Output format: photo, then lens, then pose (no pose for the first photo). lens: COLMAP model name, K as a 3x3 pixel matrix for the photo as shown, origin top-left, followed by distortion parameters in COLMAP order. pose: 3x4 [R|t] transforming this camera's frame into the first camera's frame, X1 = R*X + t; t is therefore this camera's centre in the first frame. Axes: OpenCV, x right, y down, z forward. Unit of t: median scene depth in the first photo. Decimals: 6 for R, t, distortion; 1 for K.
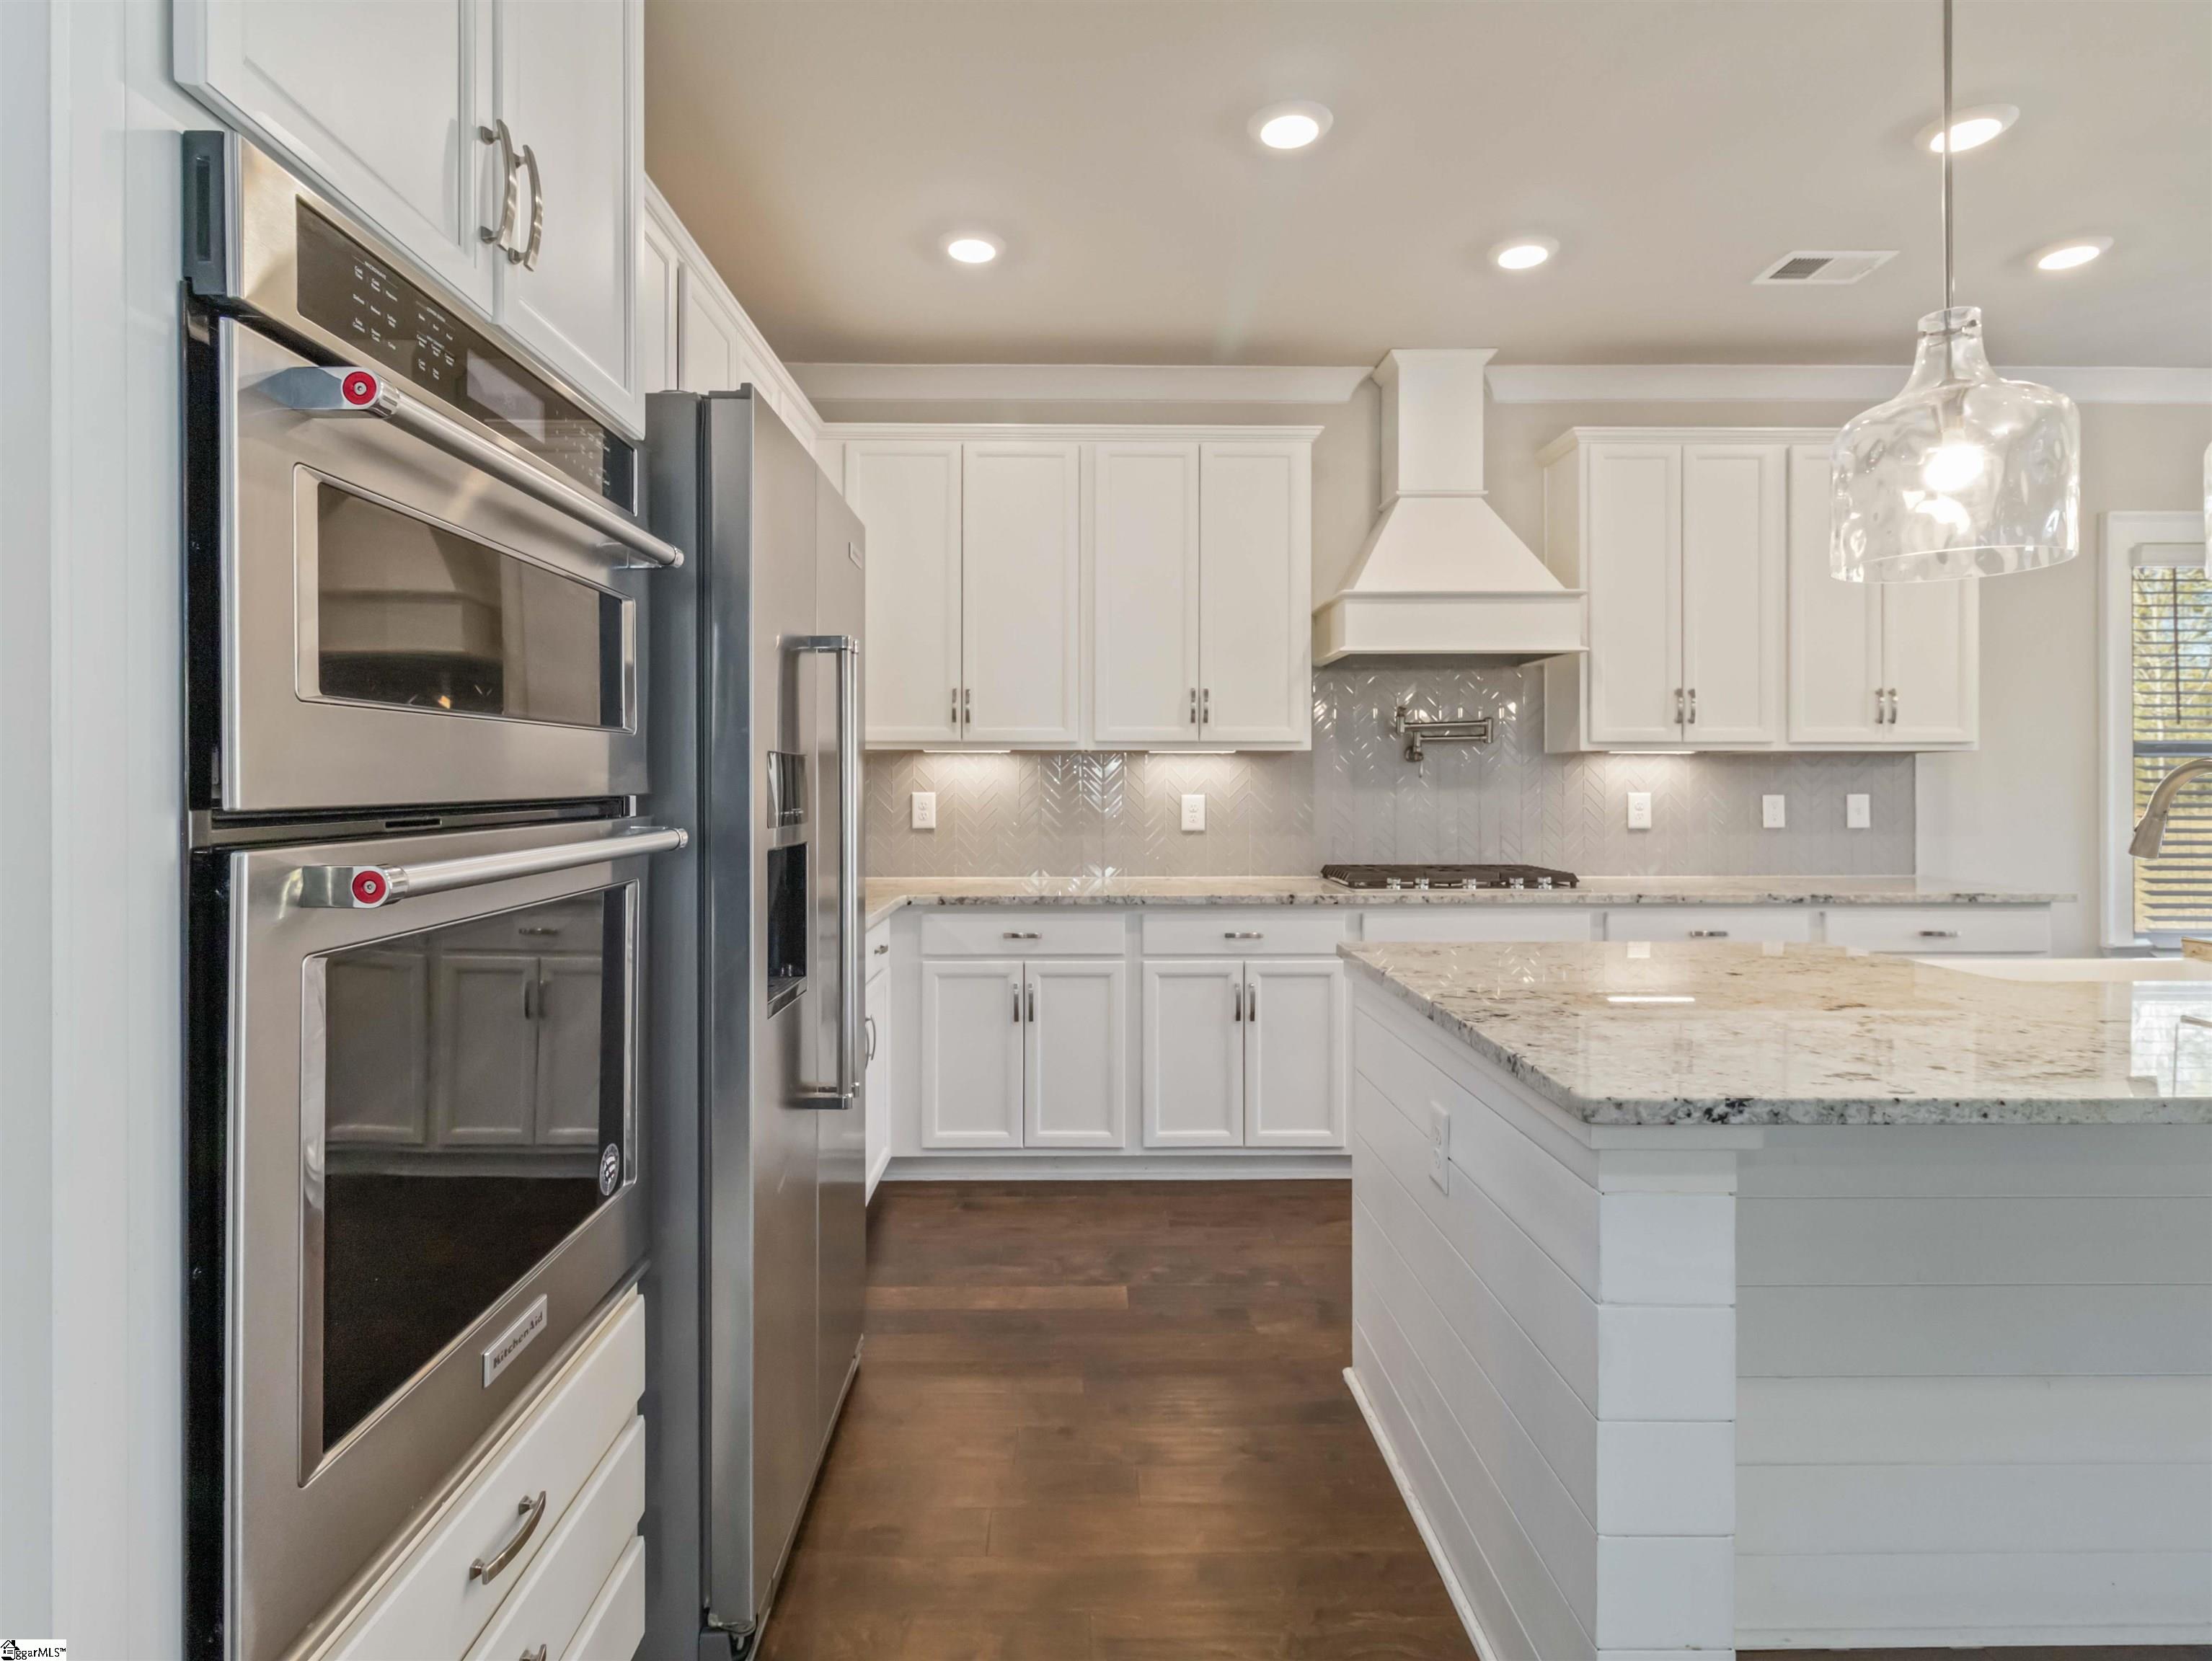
lens RADIAL K [[1155.5, 0, 1101.2], [0, 1155.5, 805.7], [0, 0, 1]] dist [0.002389, 0.001946]
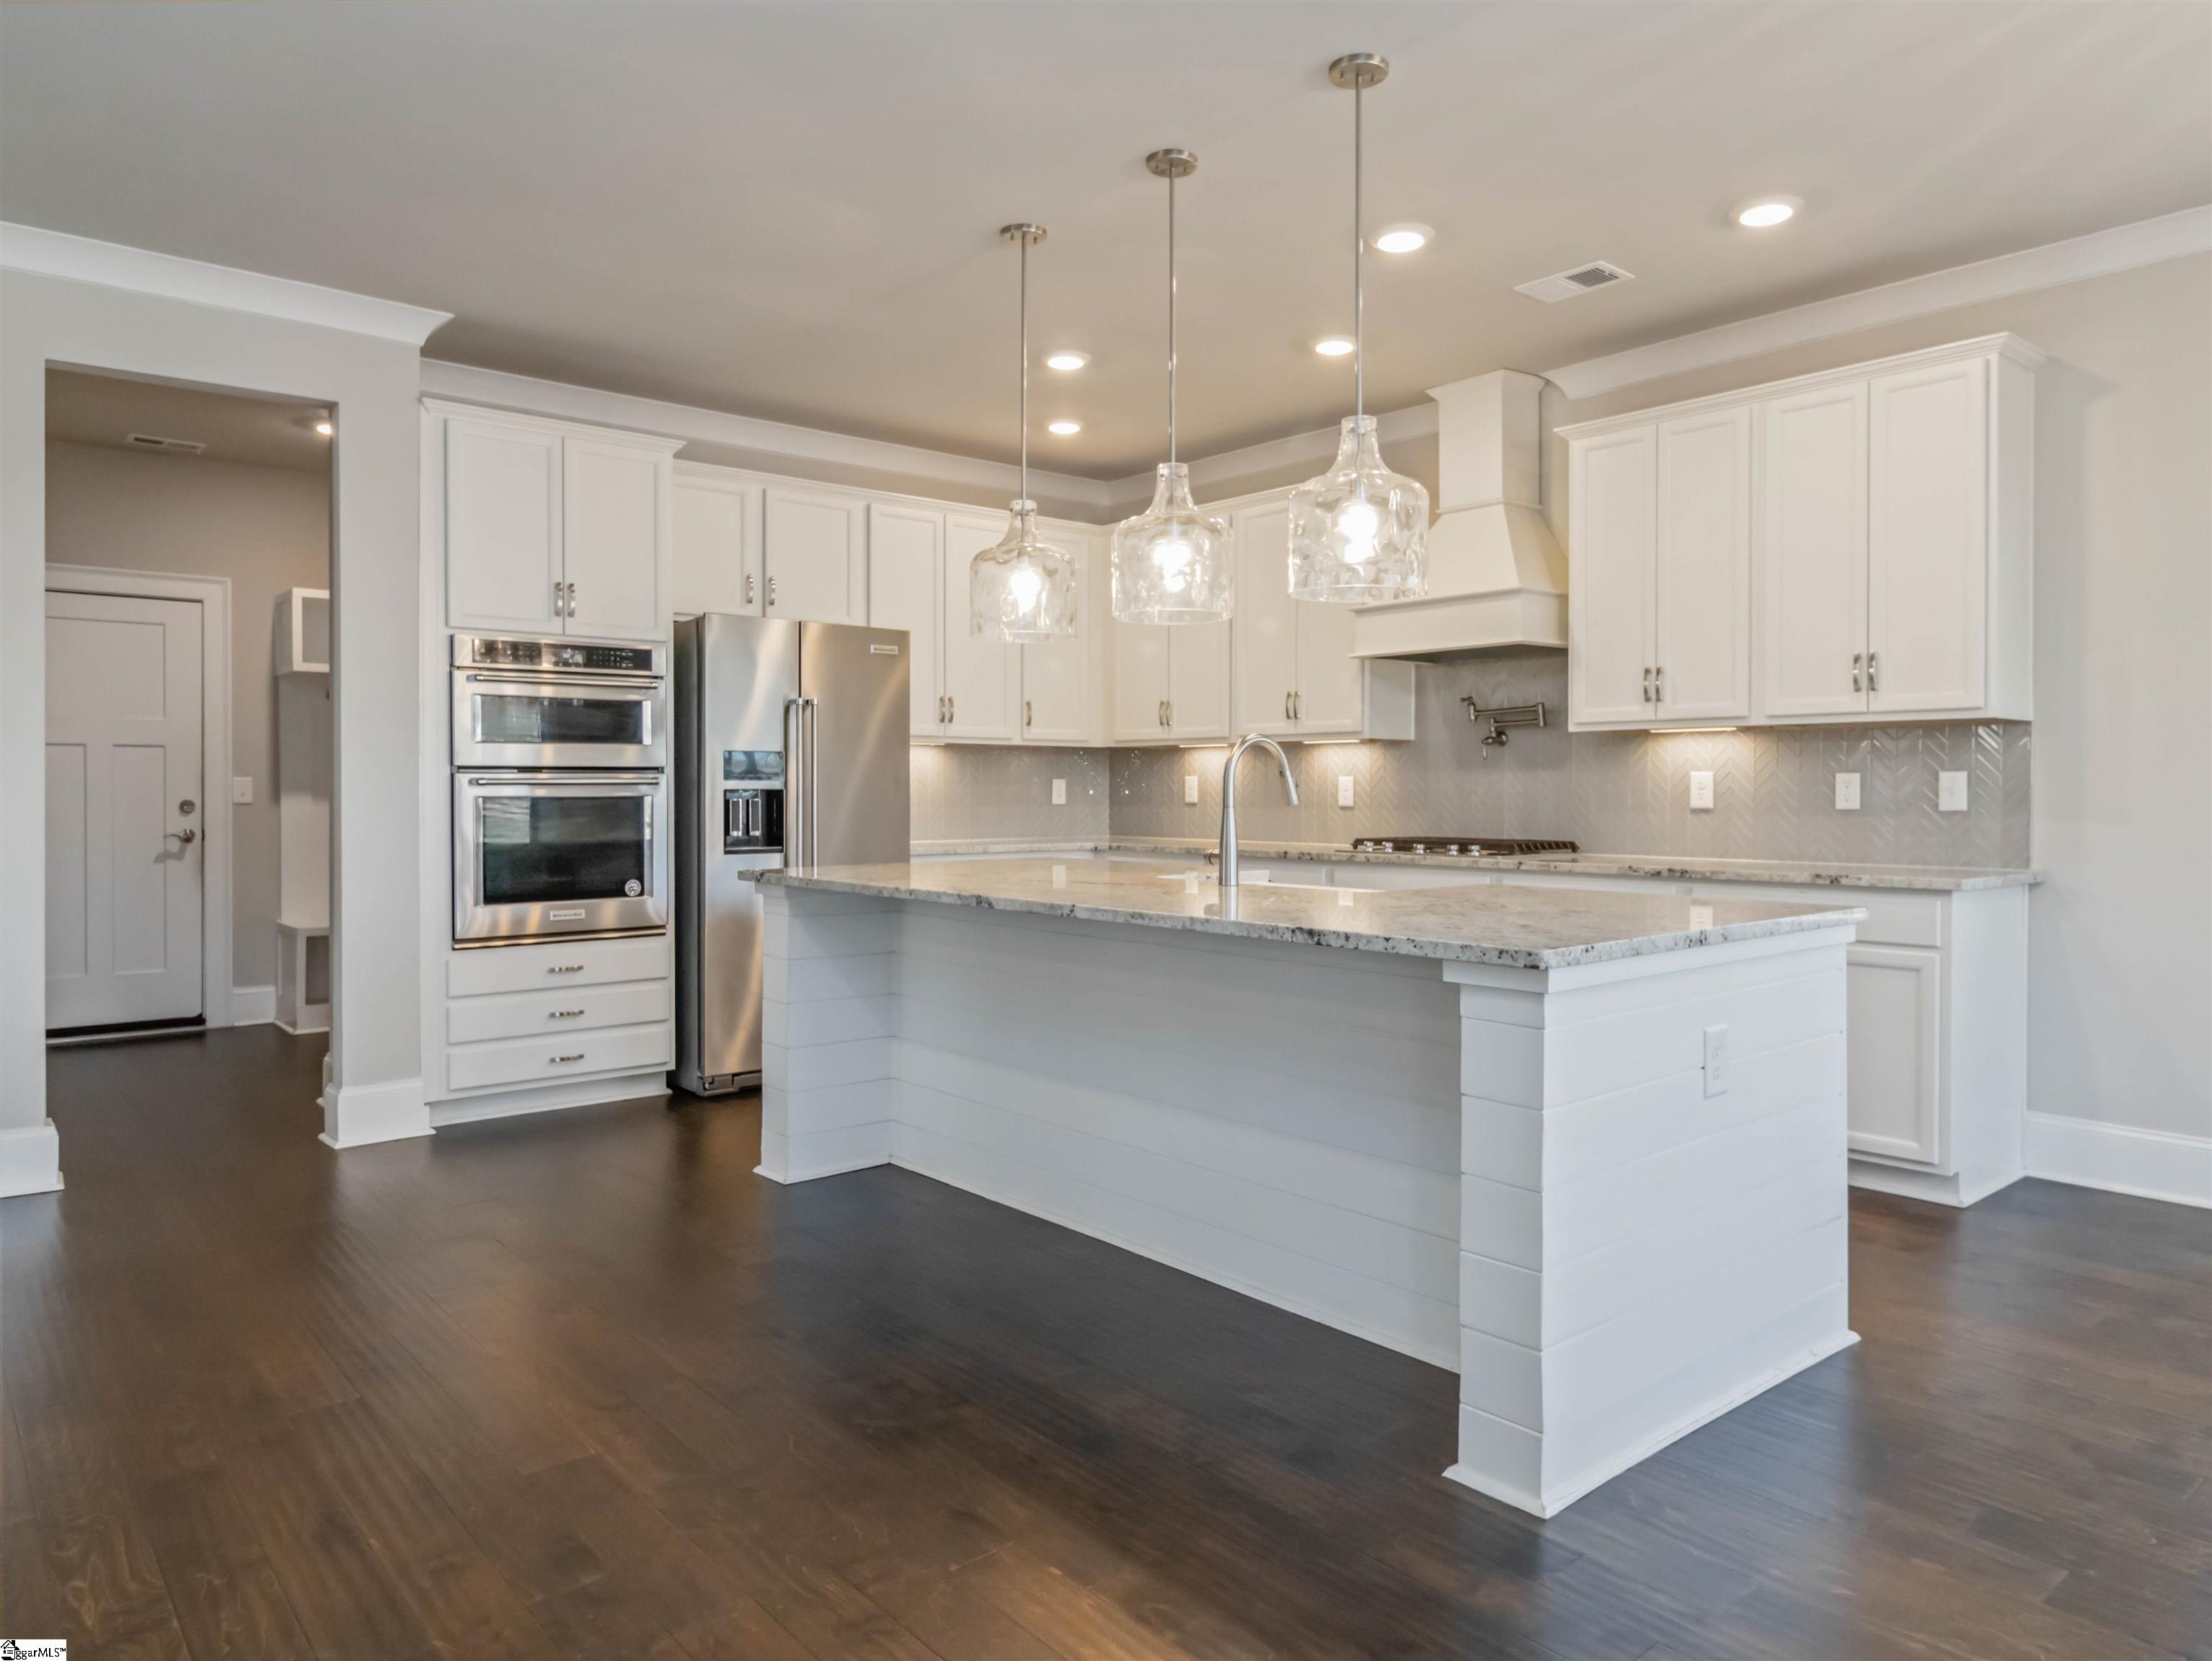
lens RADIAL K [[1422.4, 0, 1097.7], [0, 1422.4, 796.8], [0, 0, 1]] dist [0.001733, -0.000374]
pose [[0.640002, 0.004363, -0.768361, 1.064455], [-0.015627, 0.999851, -0.007339, 0.026598], [0.768215, 0.016704, 0.639975, -0.152851]]
